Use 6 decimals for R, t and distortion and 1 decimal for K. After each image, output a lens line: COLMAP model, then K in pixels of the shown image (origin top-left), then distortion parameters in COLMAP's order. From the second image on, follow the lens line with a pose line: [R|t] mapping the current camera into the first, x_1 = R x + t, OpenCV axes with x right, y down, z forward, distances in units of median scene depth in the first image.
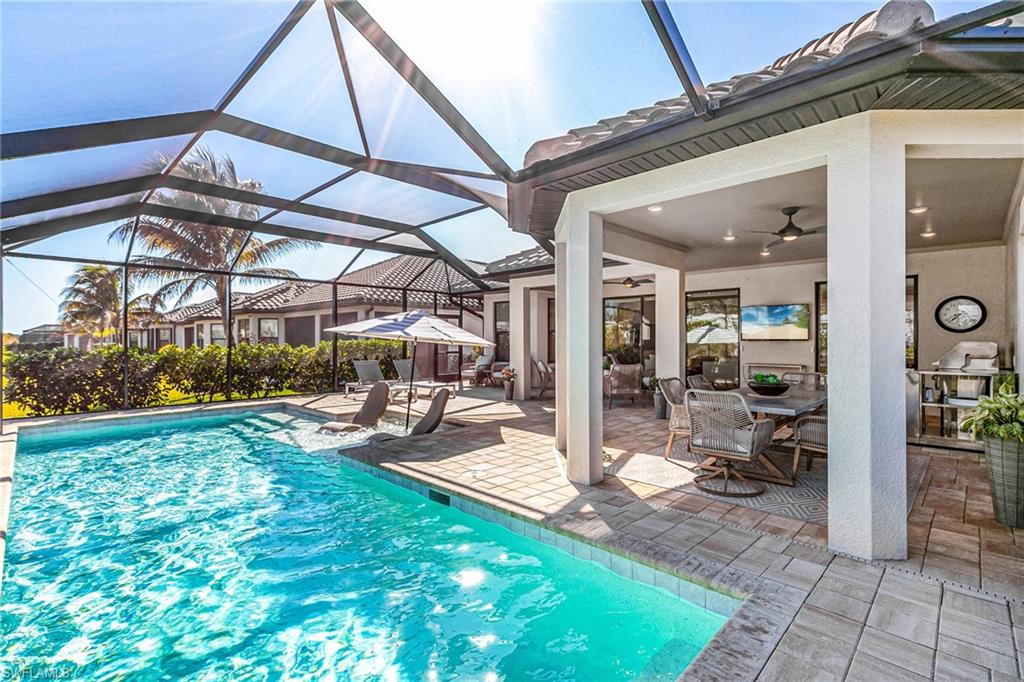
lens RADIAL K [[465.1, 0, 512.0], [0, 465.1, 341.0], [0, 0, 1]] dist [-0.001194, -0.000081]
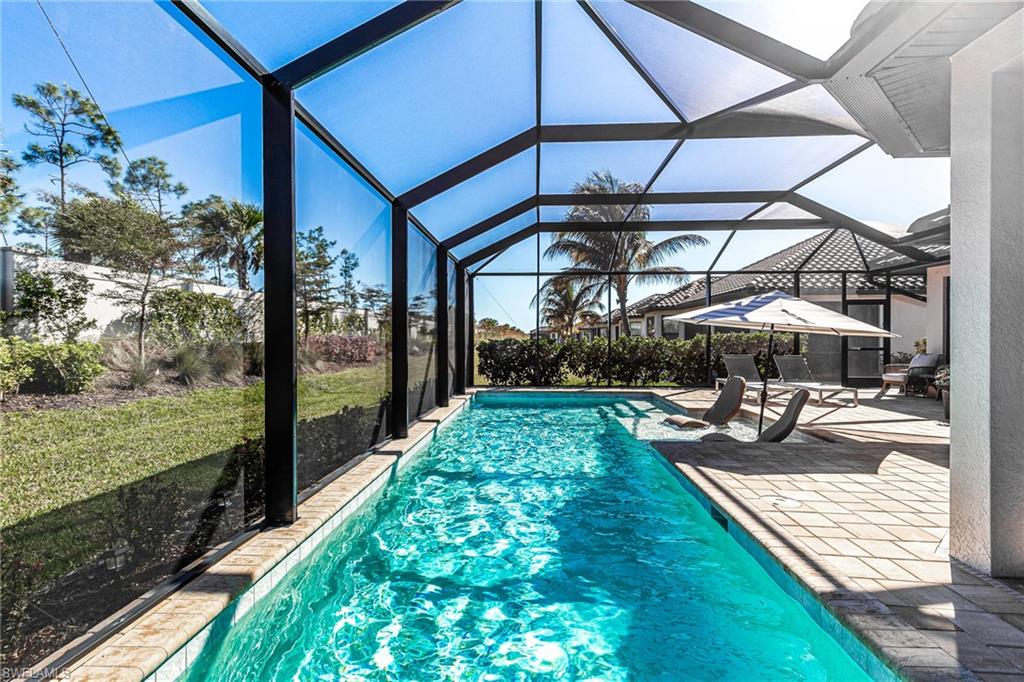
lens RADIAL K [[465.1, 0, 512.0], [0, 465.1, 341.0], [0, 0, 1]] dist [-0.001194, -0.000081]
pose [[0.660684, 0.008024, -0.750622, 0.101072], [-0.004685, 0.999967, 0.006566, 0.016508], [0.750650, -0.000822, 0.660700, 0.107176]]
